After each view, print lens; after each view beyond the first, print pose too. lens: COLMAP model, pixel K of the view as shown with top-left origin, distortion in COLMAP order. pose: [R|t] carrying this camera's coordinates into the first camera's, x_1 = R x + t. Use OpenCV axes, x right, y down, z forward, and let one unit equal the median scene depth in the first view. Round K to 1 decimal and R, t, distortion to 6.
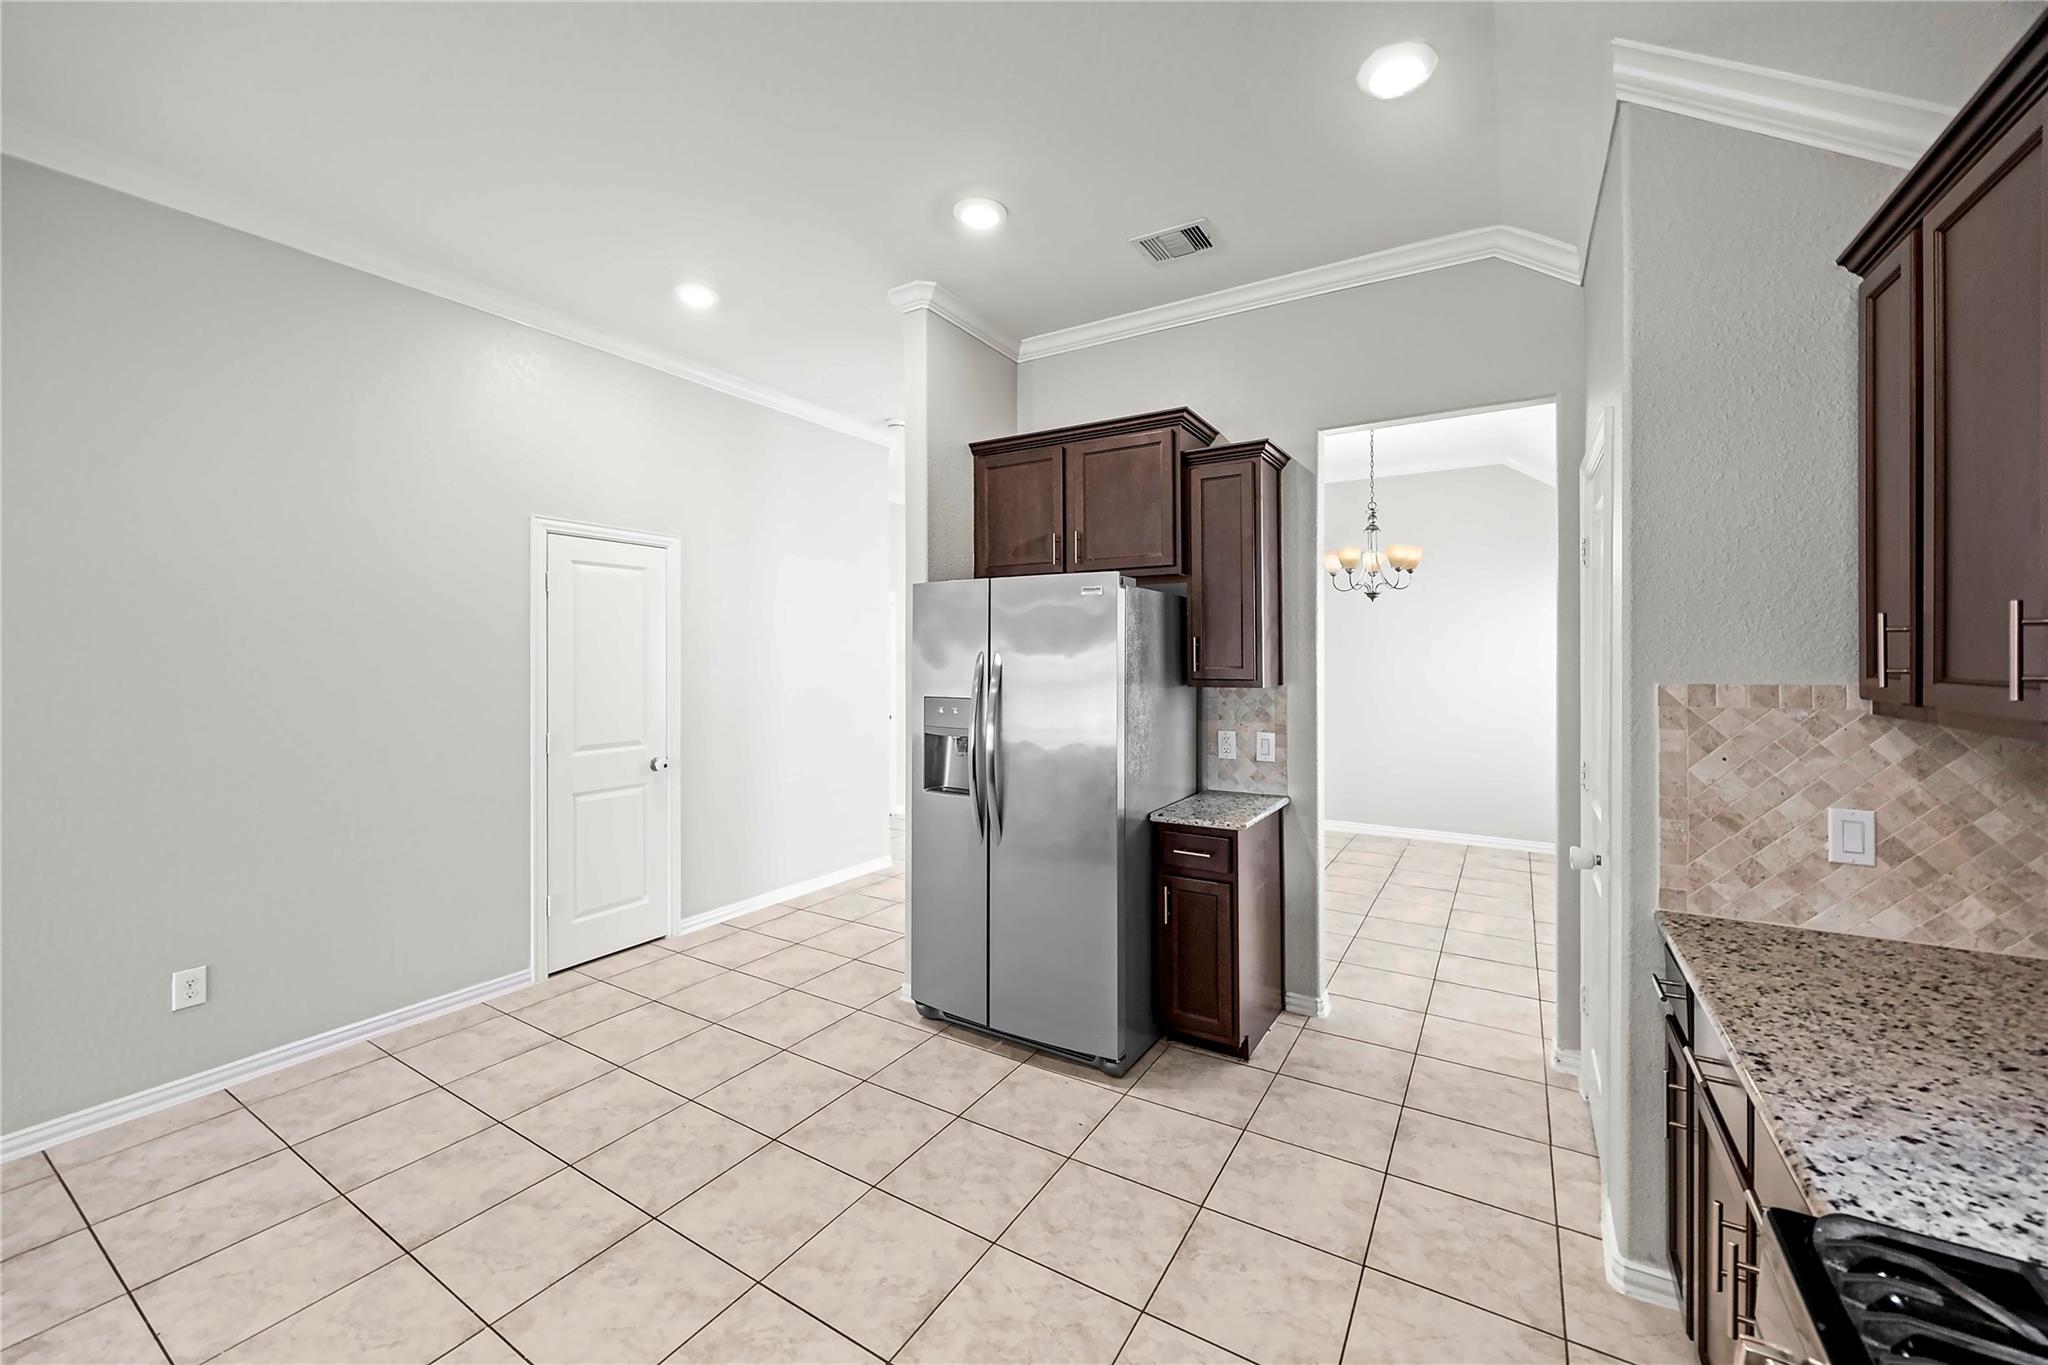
lens RADIAL K [[787.4, 0, 1018.1], [0, 787.4, 652.5], [0, 0, 1]] dist [-0.002183, -0.000547]
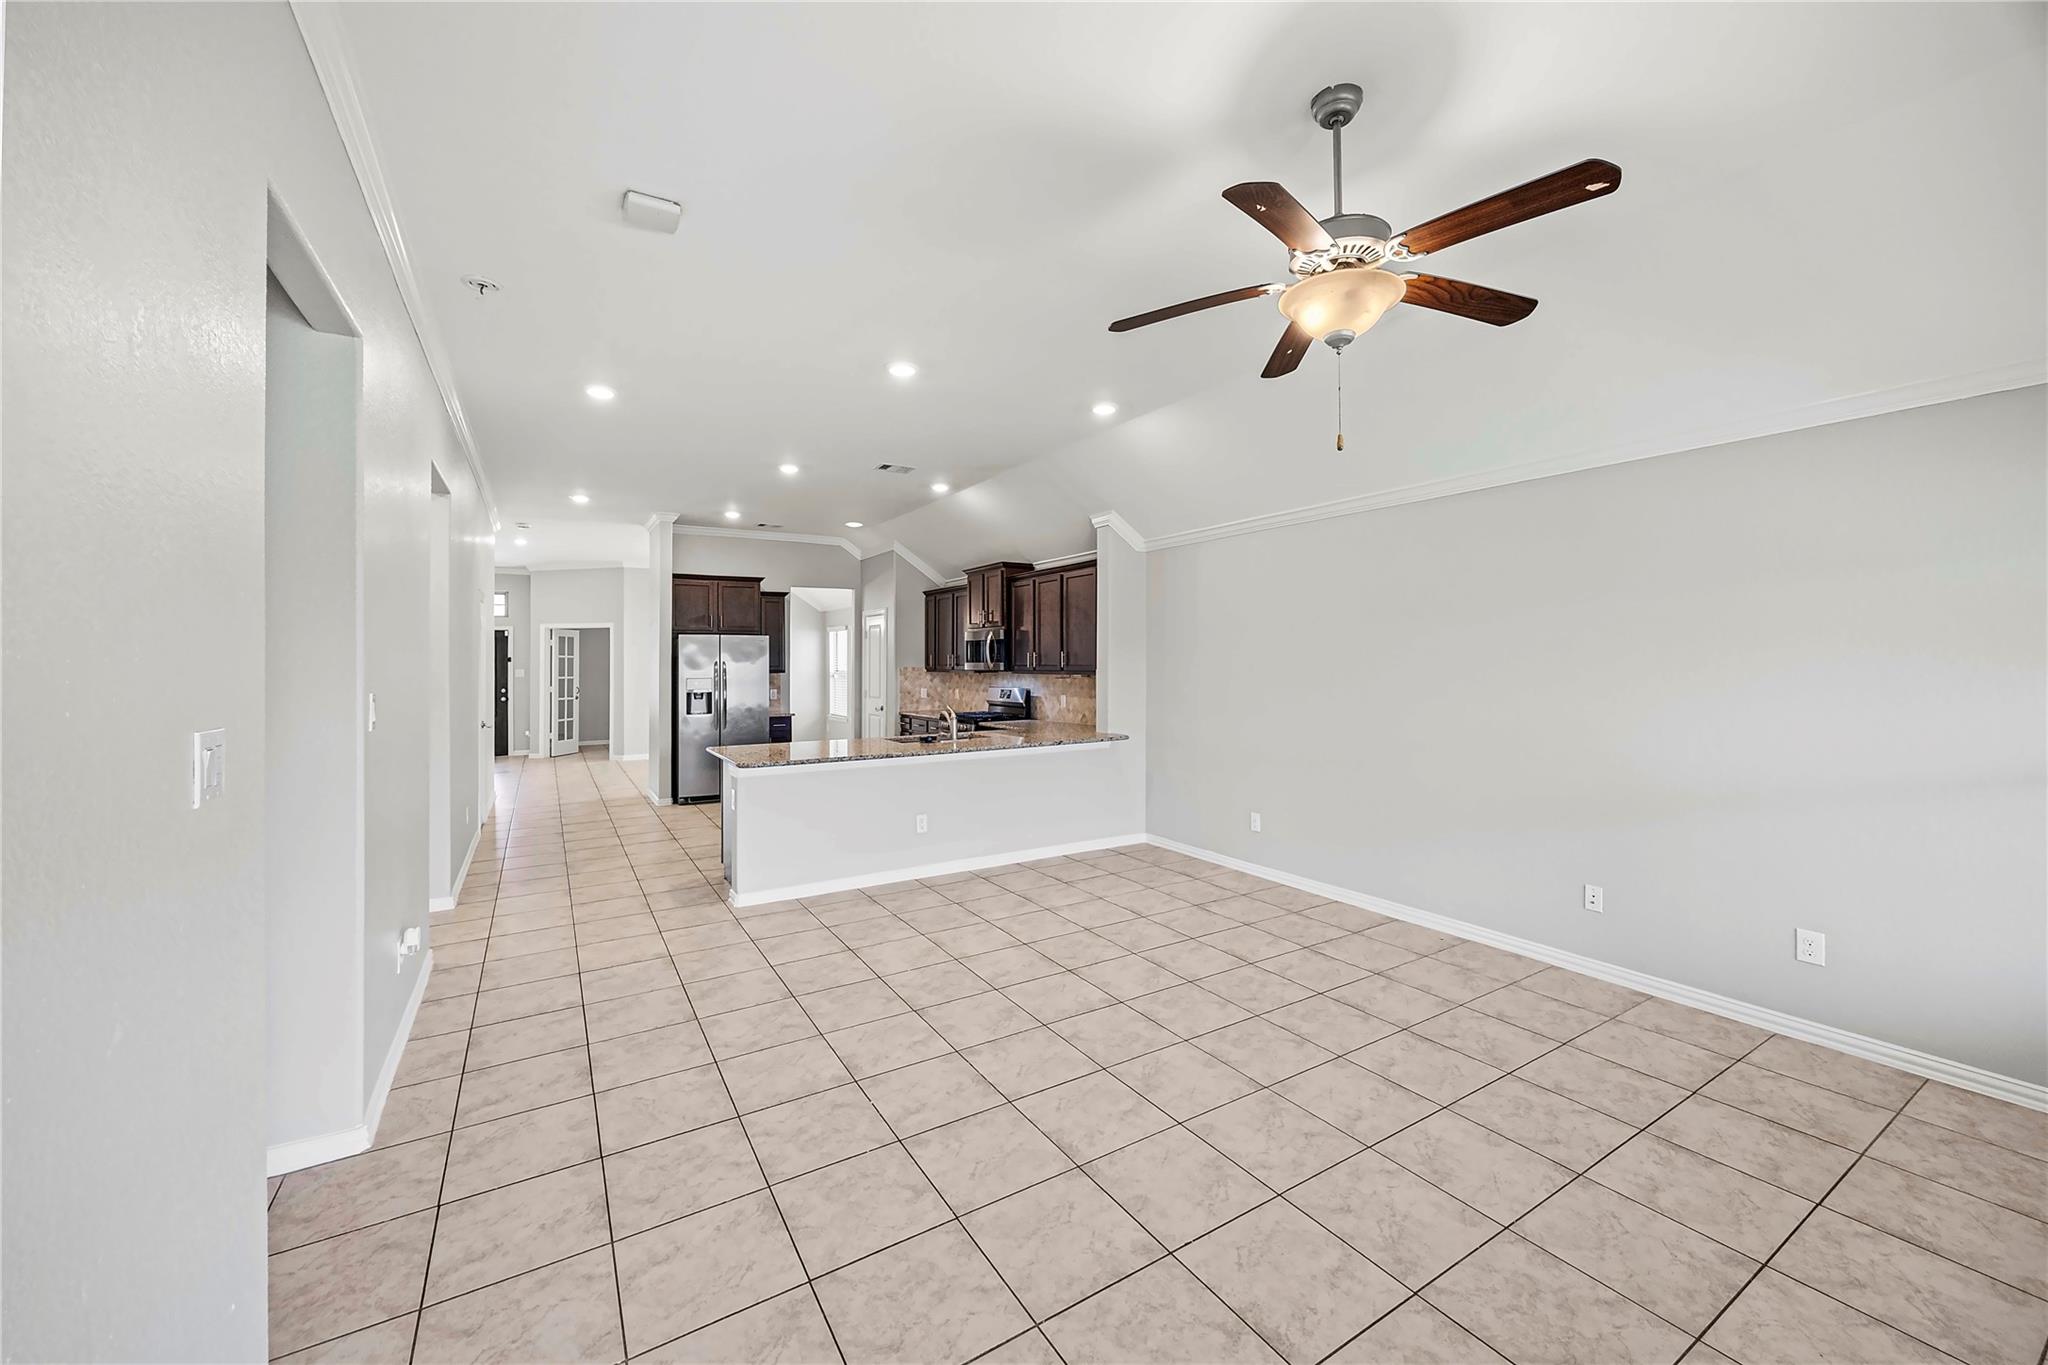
lens RADIAL K [[787.4, 0, 1032.1], [0, 787.4, 651.8], [0, 0, 1]] dist [-0.002183, -0.000547]
pose [[0.439573, 0.011226, 0.898137, -1.901810], [-0.001666, 0.999930, -0.011683, -0.002454], [-0.898205, 0.003639, 0.439561, -1.136622]]
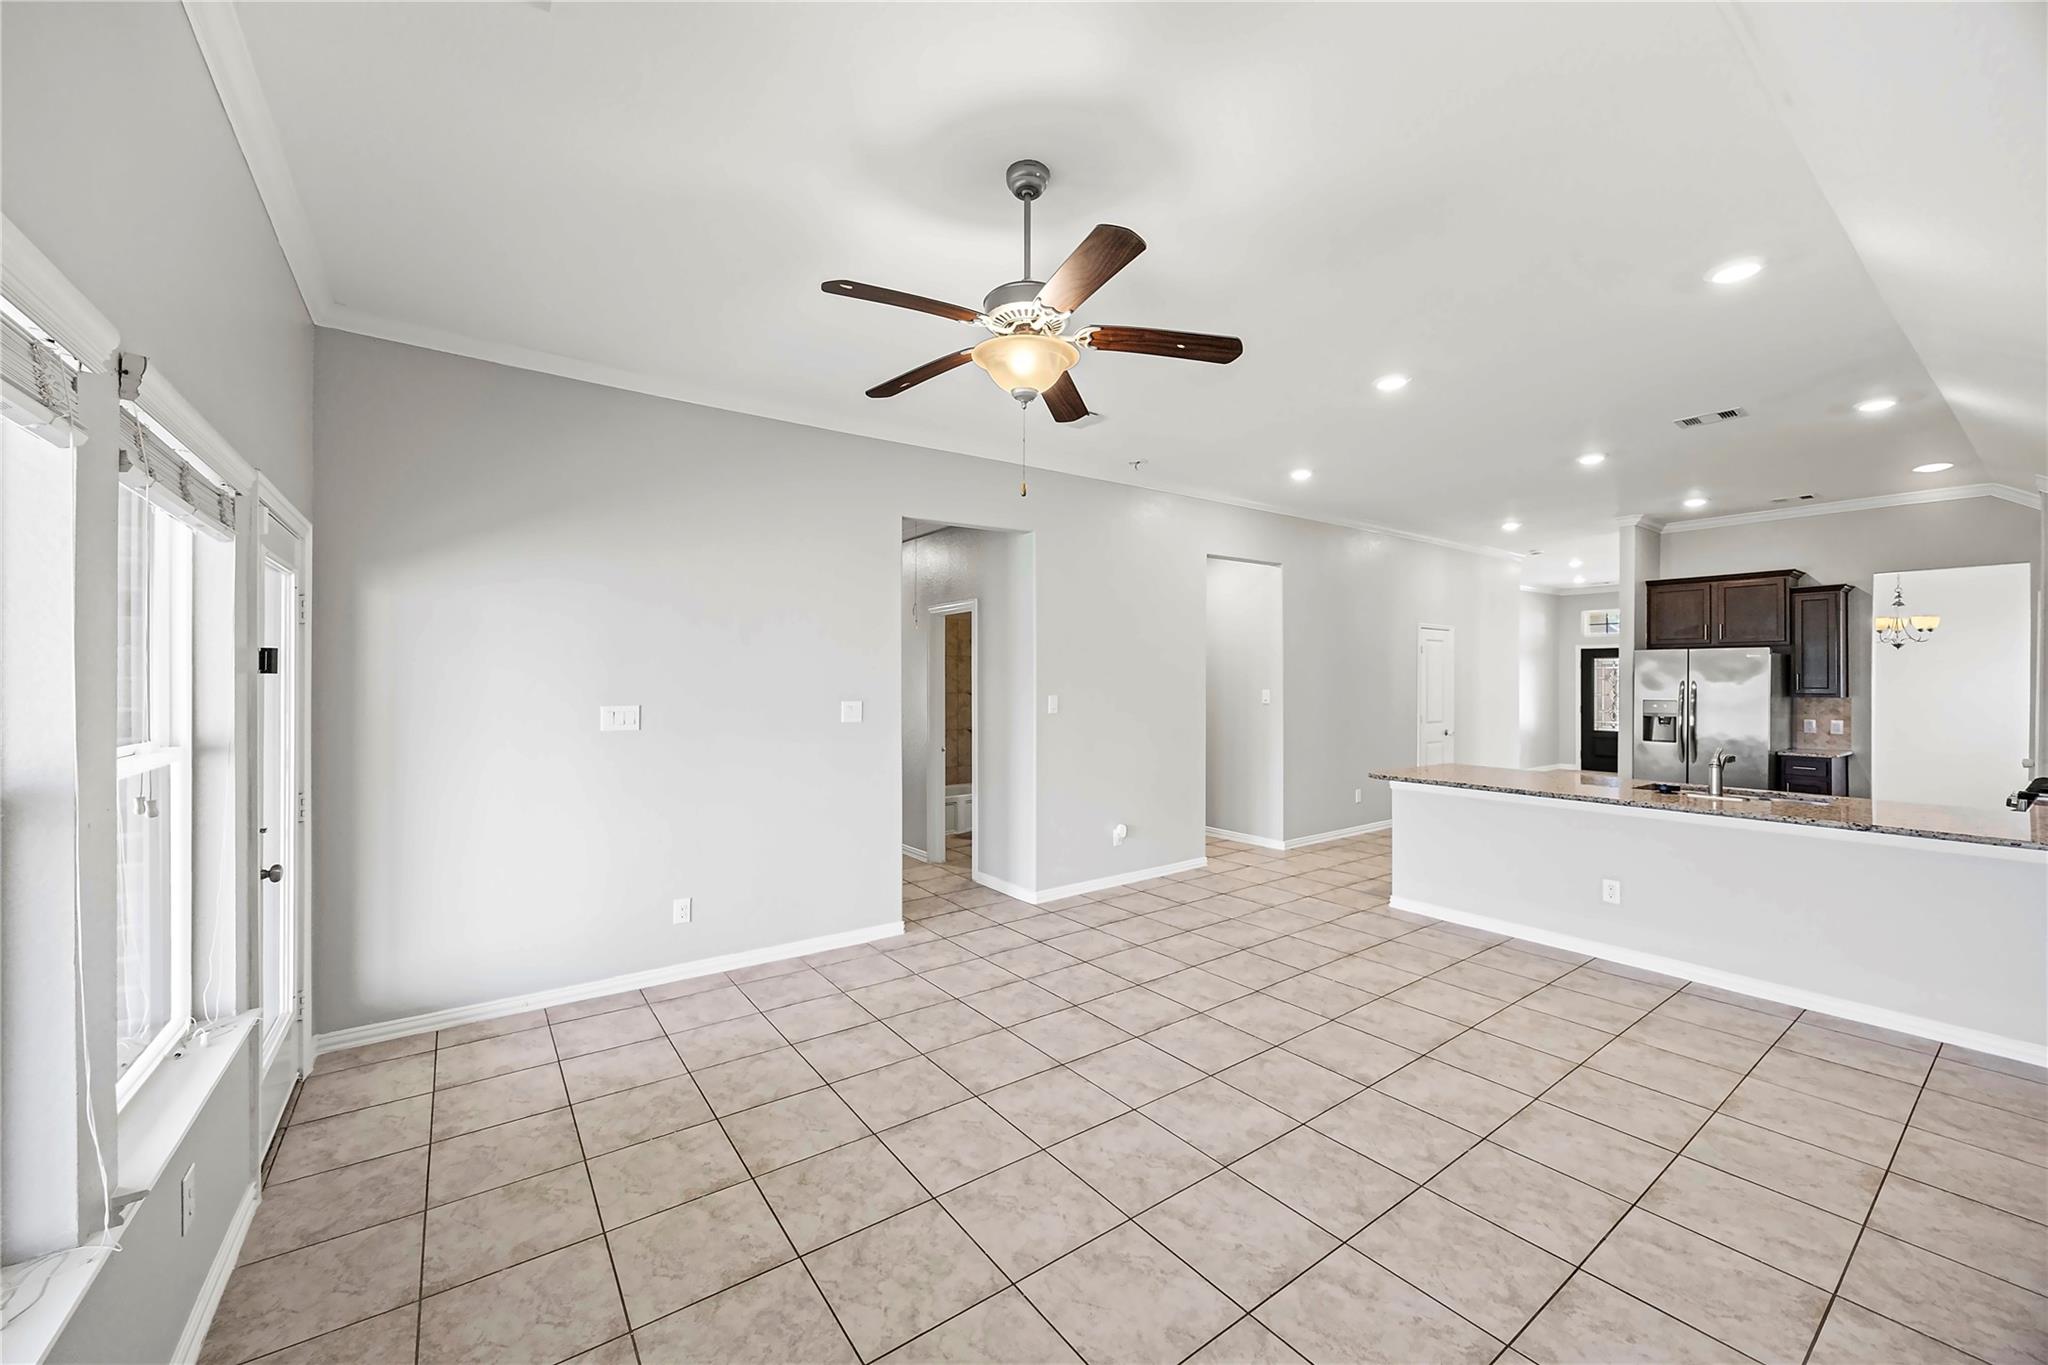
lens RADIAL K [[787.4, 0, 1021.2], [0, 787.4, 684.9], [0, 0, 1]] dist [-0.002183, -0.000547]
pose [[0.927692, 0.008734, -0.373244, -0.928006], [-0.003035, 0.999870, 0.015854, -0.016882], [0.373334, -0.013575, 0.927598, -1.755570]]
